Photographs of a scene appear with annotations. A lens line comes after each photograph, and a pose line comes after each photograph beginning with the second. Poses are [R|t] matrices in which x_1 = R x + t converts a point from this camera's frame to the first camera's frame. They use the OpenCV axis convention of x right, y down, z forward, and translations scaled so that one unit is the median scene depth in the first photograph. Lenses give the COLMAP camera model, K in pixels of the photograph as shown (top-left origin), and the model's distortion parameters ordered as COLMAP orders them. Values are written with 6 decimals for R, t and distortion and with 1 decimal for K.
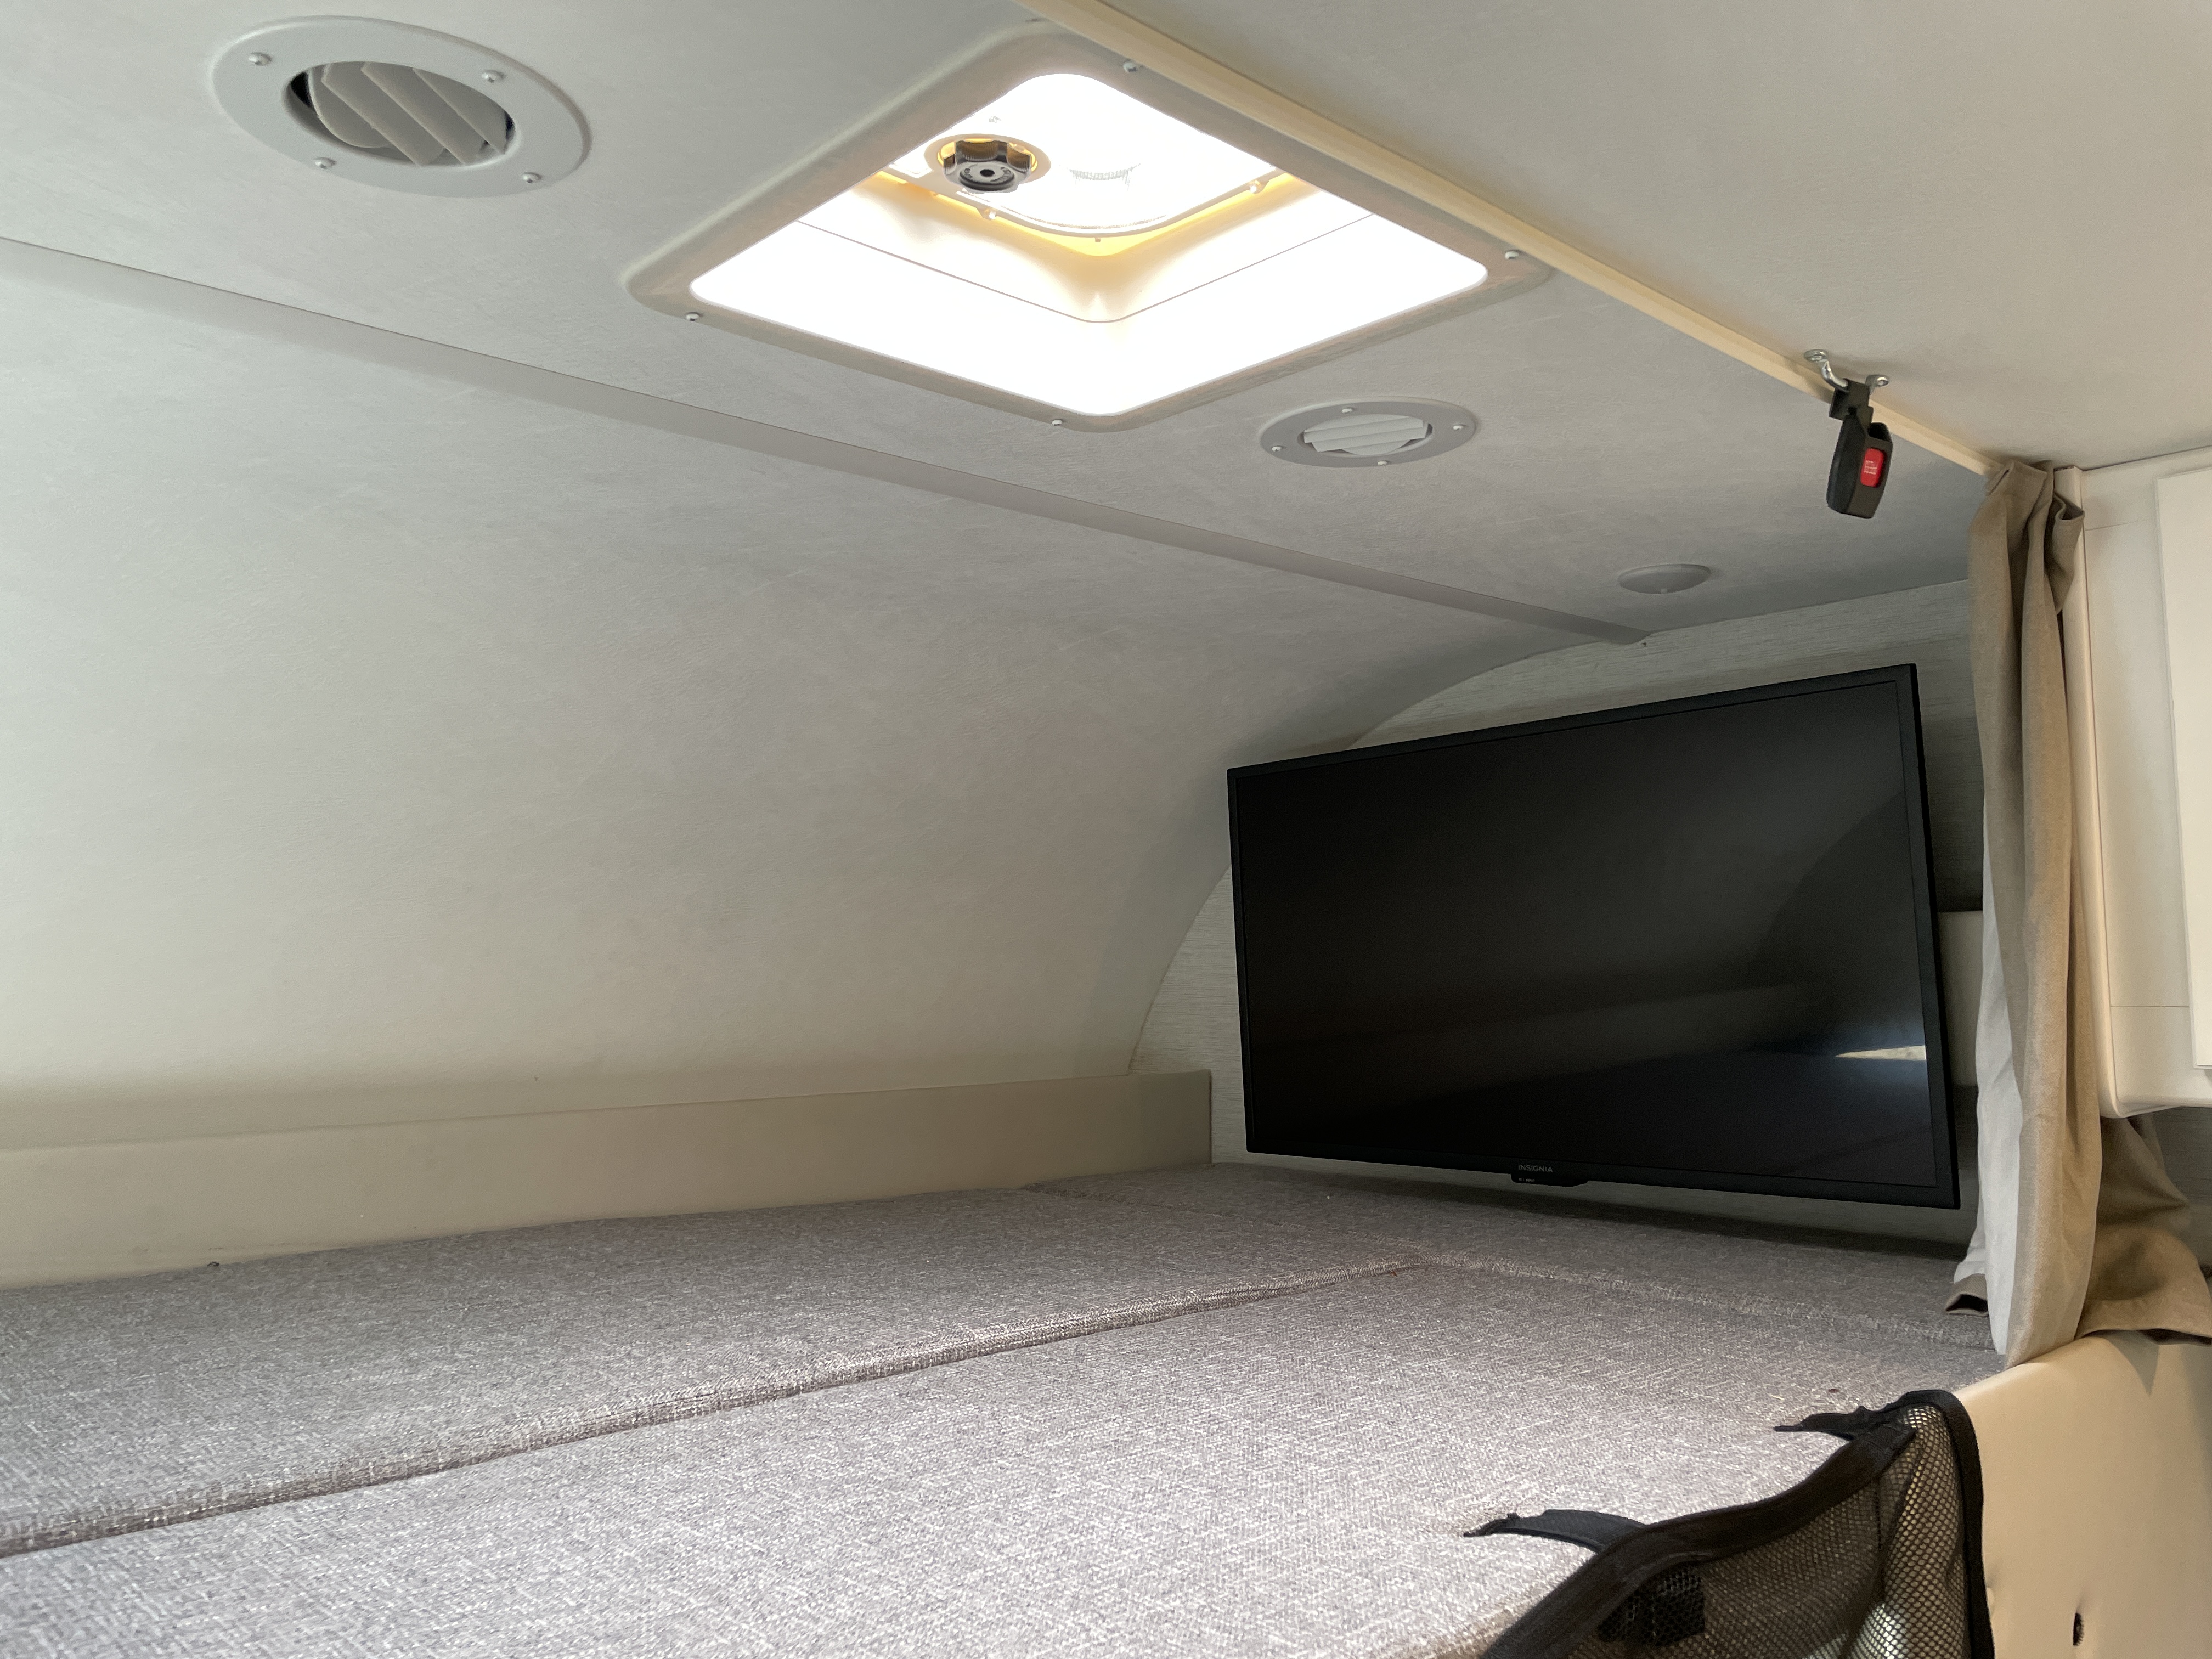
lens RADIAL K [[1660.0, 0, 1106.0], [0, 1660.0, 829.5], [0, 0, 1]] dist [0.050024, -0.094951]
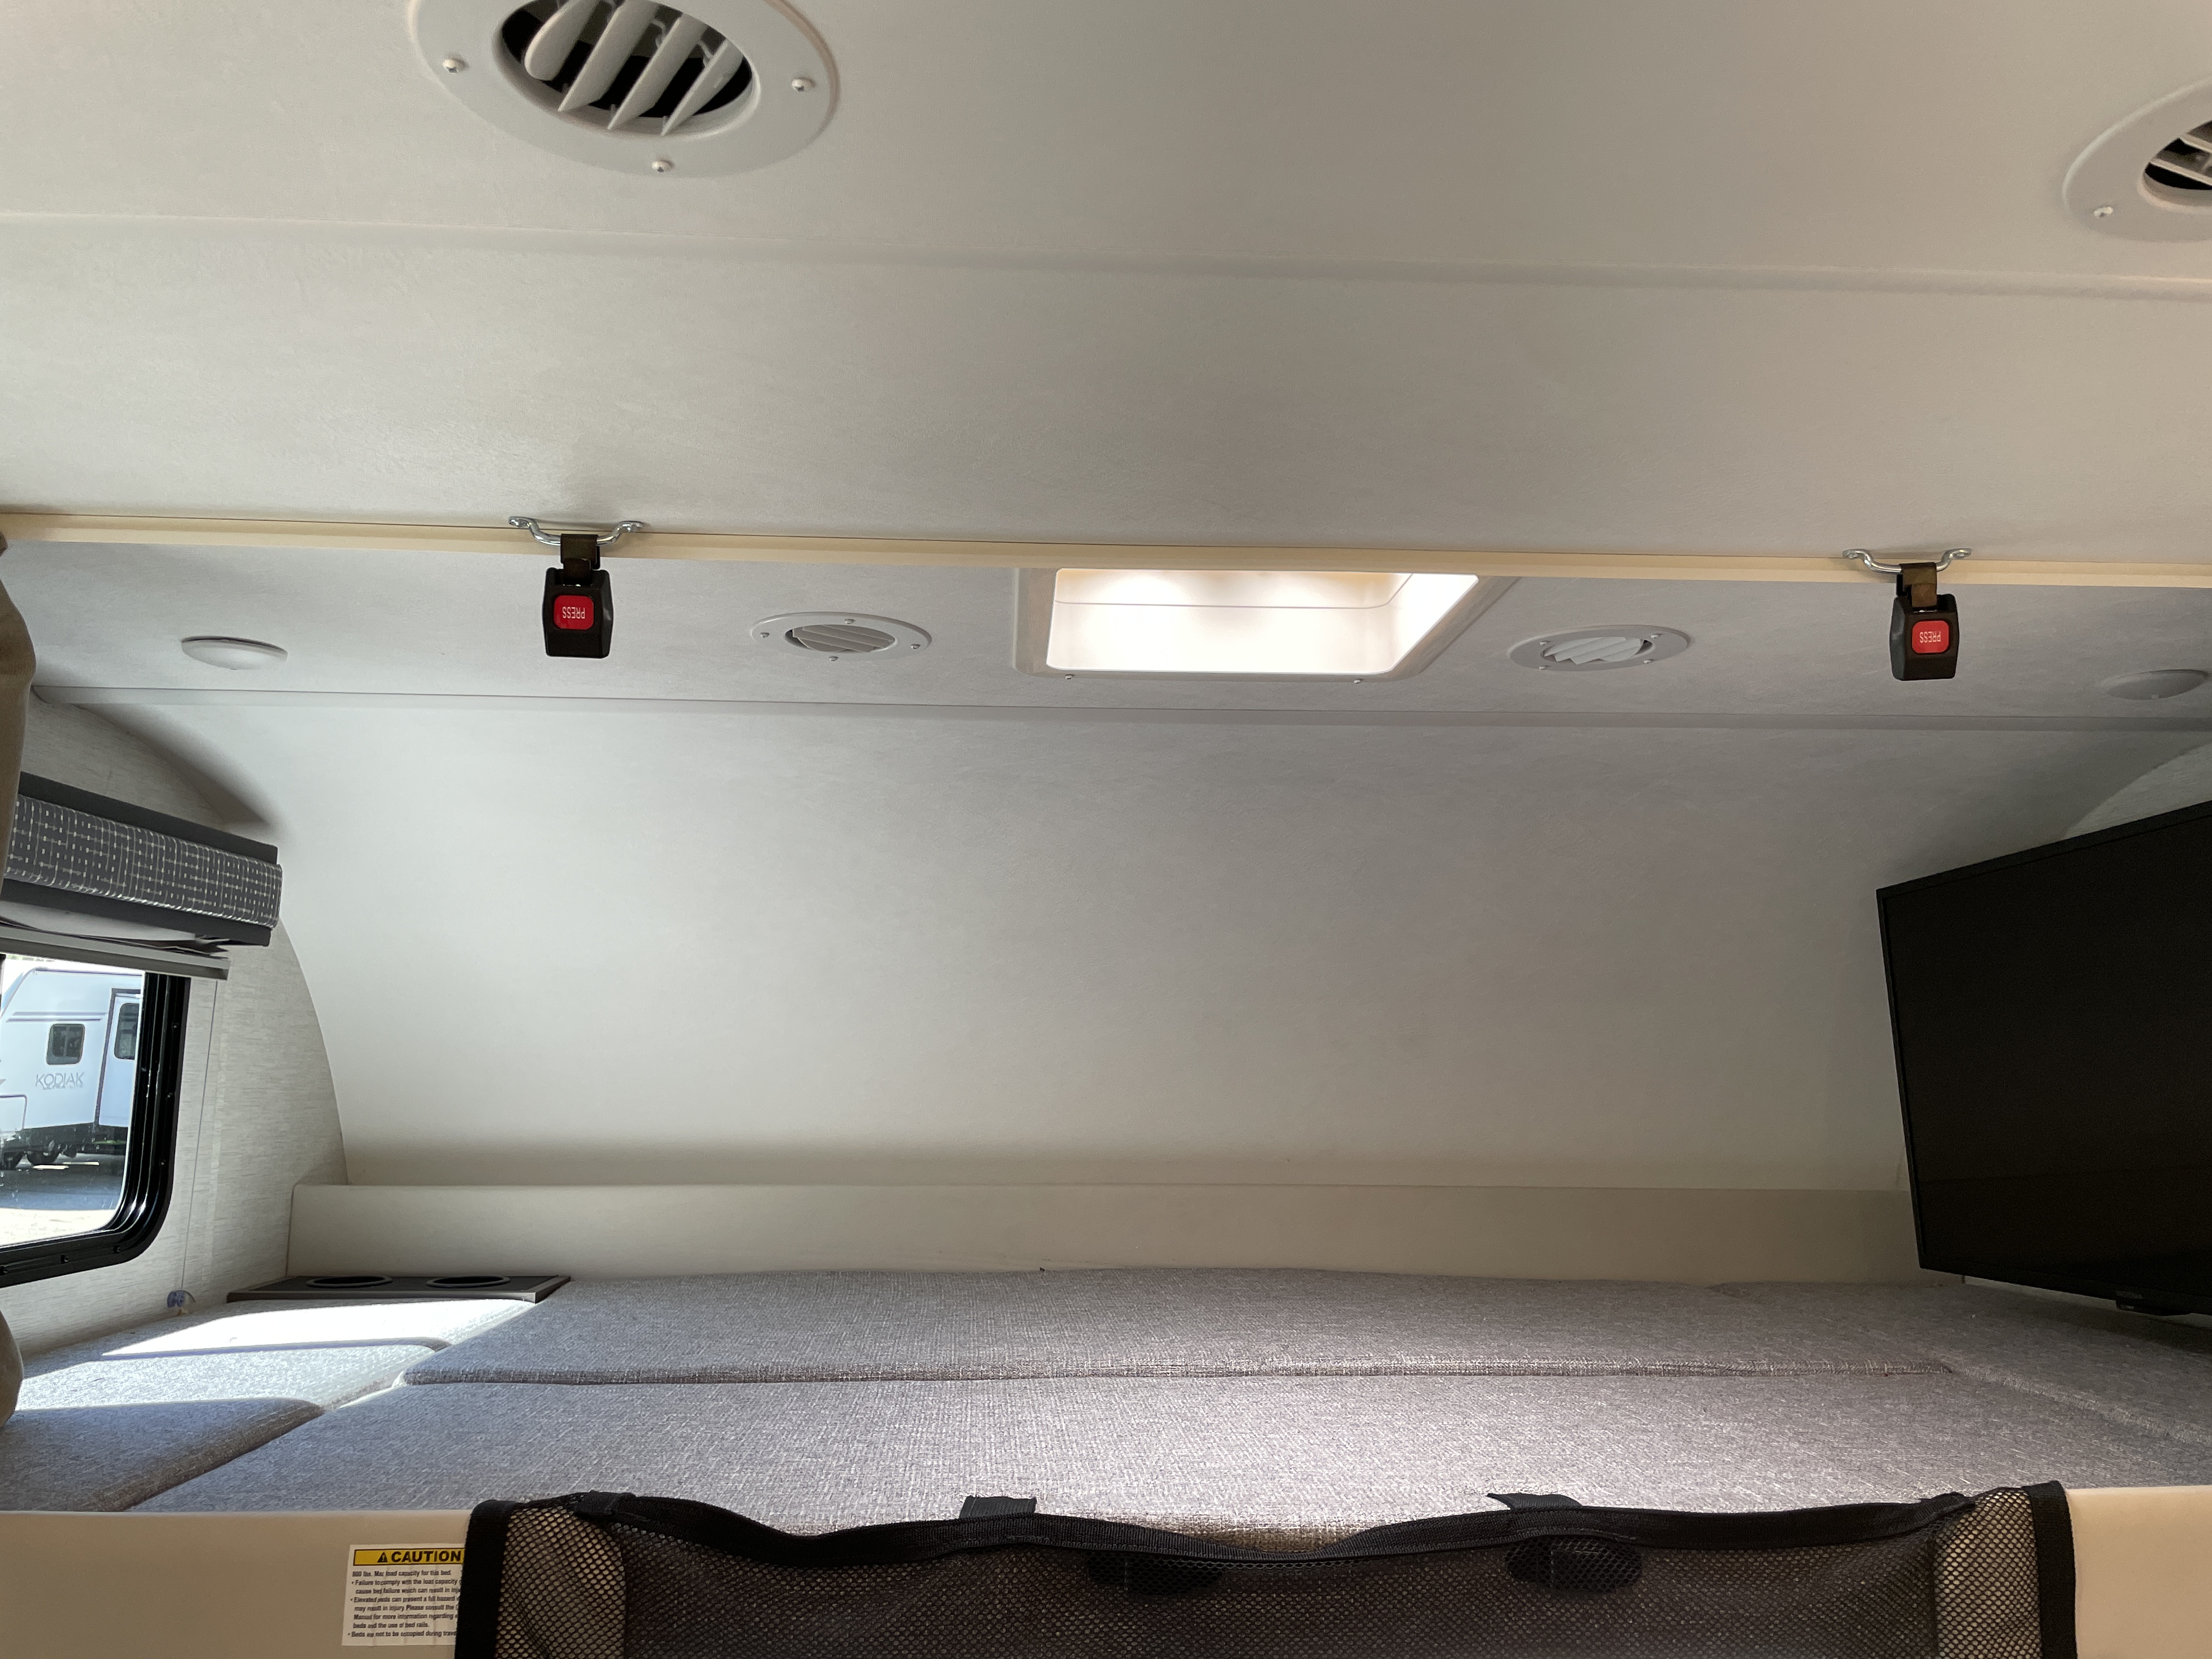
lens RADIAL K [[1729.6, 0, 1106.0], [0, 1729.6, 829.5], [0, 0, 1]] dist [-0.001873, -0.009030]
pose [[0.770907, -0.084074, -0.631375, 0.648011], [0.042891, 0.995852, -0.080239, -0.013830], [0.635502, 0.034777, 0.771315, -0.218026]]
